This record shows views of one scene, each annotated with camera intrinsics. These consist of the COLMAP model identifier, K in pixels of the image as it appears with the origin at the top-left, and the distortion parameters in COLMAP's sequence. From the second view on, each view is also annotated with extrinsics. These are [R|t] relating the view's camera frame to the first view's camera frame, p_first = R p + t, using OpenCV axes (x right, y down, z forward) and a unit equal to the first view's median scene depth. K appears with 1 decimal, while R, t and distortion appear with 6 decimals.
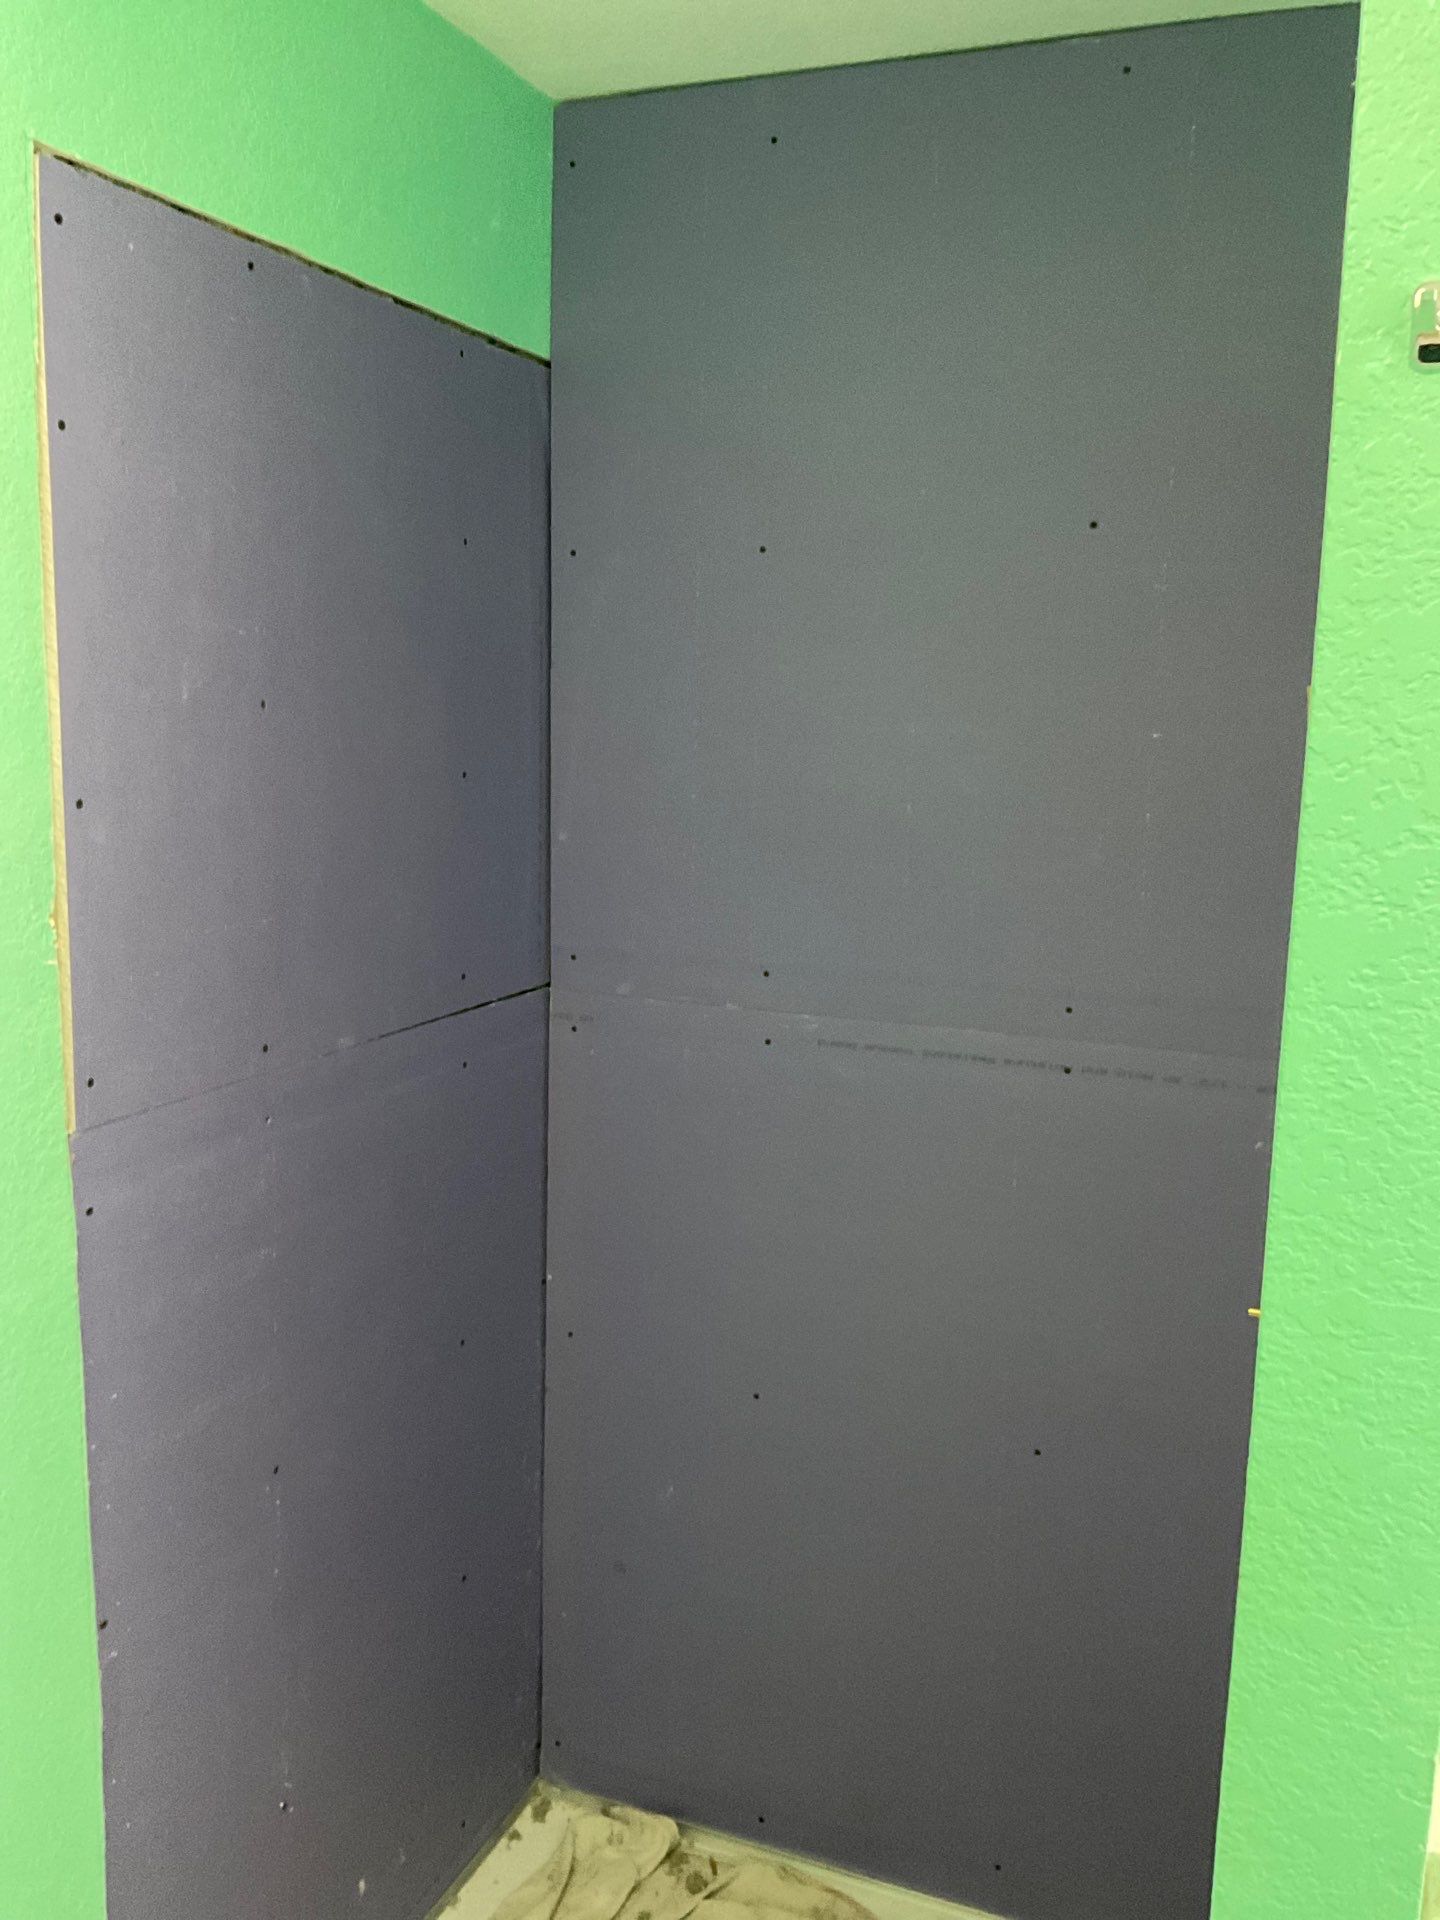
lens RADIAL K [[1577.3, 0, 682.2], [0, 1577.3, 956.0], [0, 0, 1]] dist [0.073696, -0.144894]
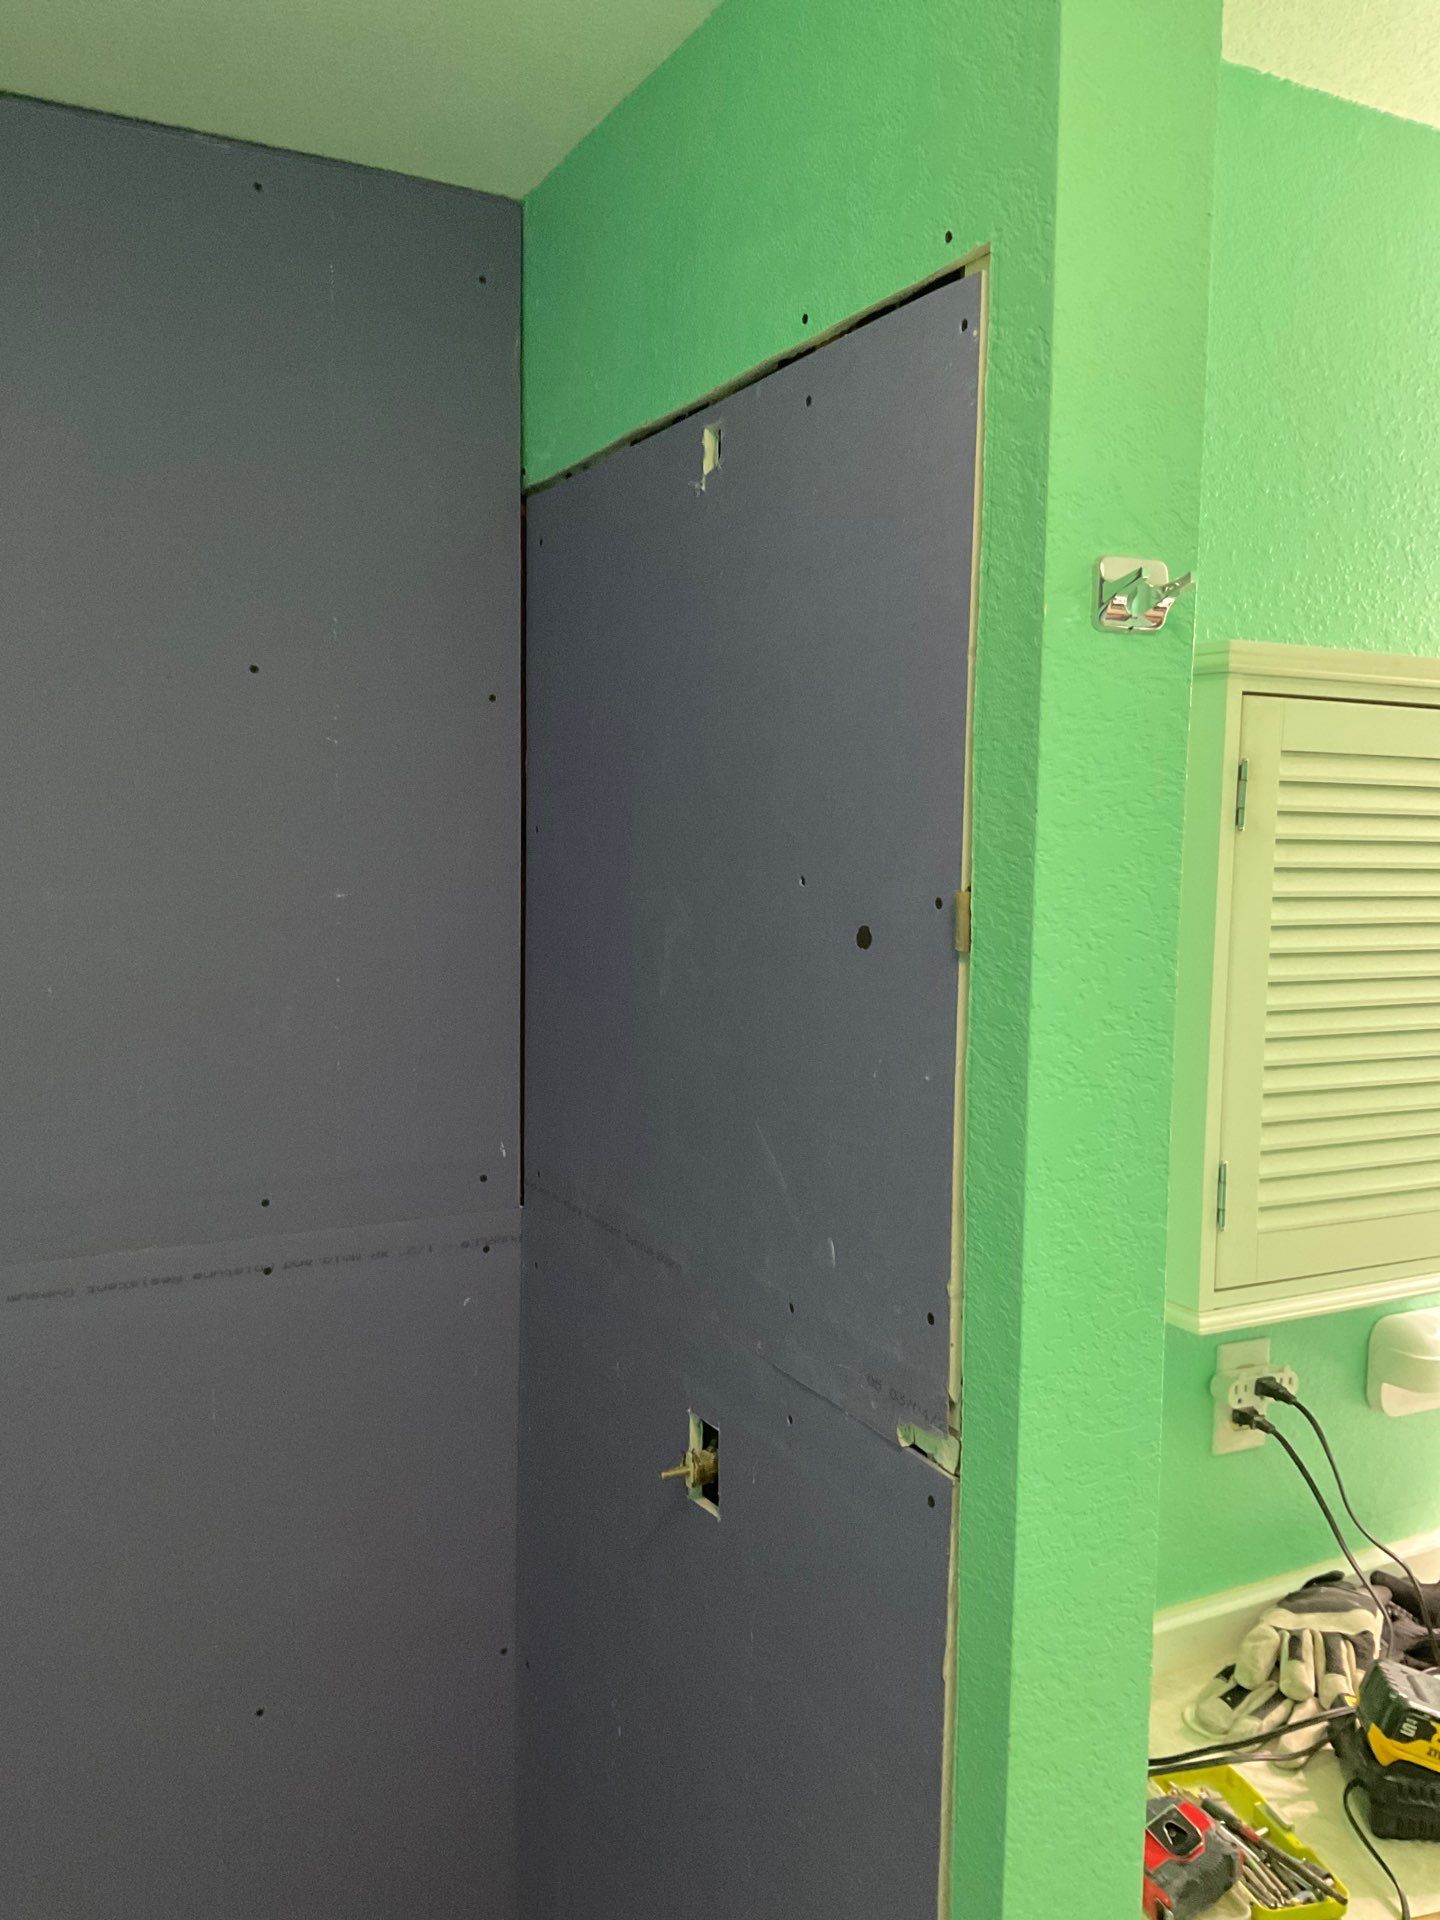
lens RADIAL K [[1577.3, 0, 720.1], [0, 1577.3, 957.9], [0, 0, 1]] dist [0.073696, -0.144894]
pose [[0.621210, -0.071956, 0.780333, -0.592926], [0.116651, 0.993172, -0.001282, -0.151250], [-0.774913, 0.091823, 0.625362, 0.480637]]
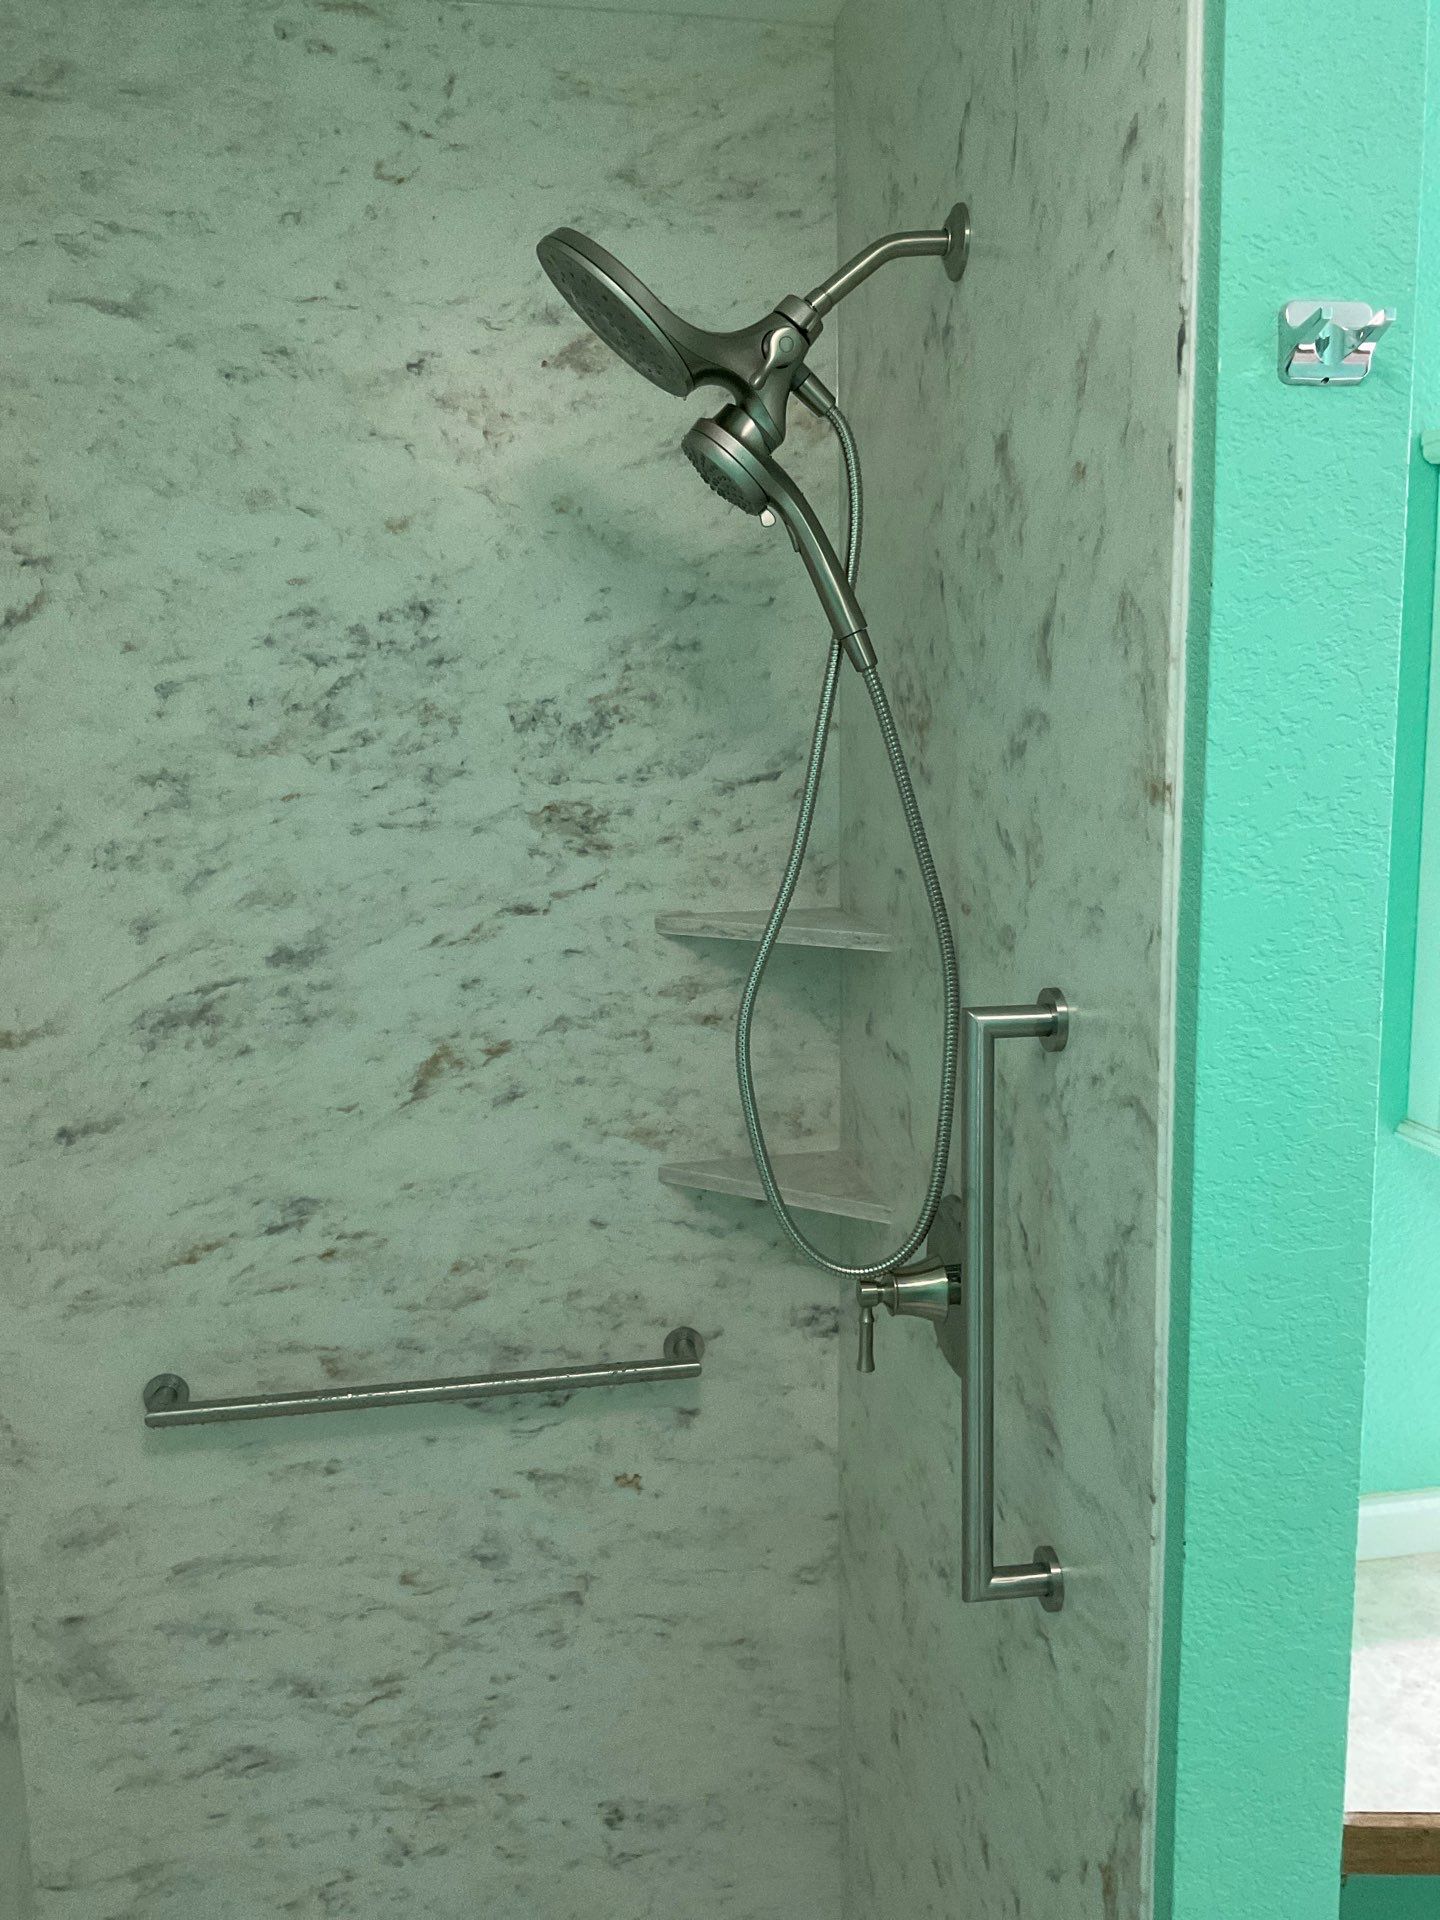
lens RADIAL K [[1577.3, 0, 736.3], [0, 1577.3, 950.9], [0, 0, 1]] dist [0.073696, -0.144894]
pose [[0.835633, -0.109430, 0.538277, -0.438004], [0.113148, 0.993231, 0.026267, -0.055307], [-0.537508, 0.038956, 0.842359, 0.293384]]
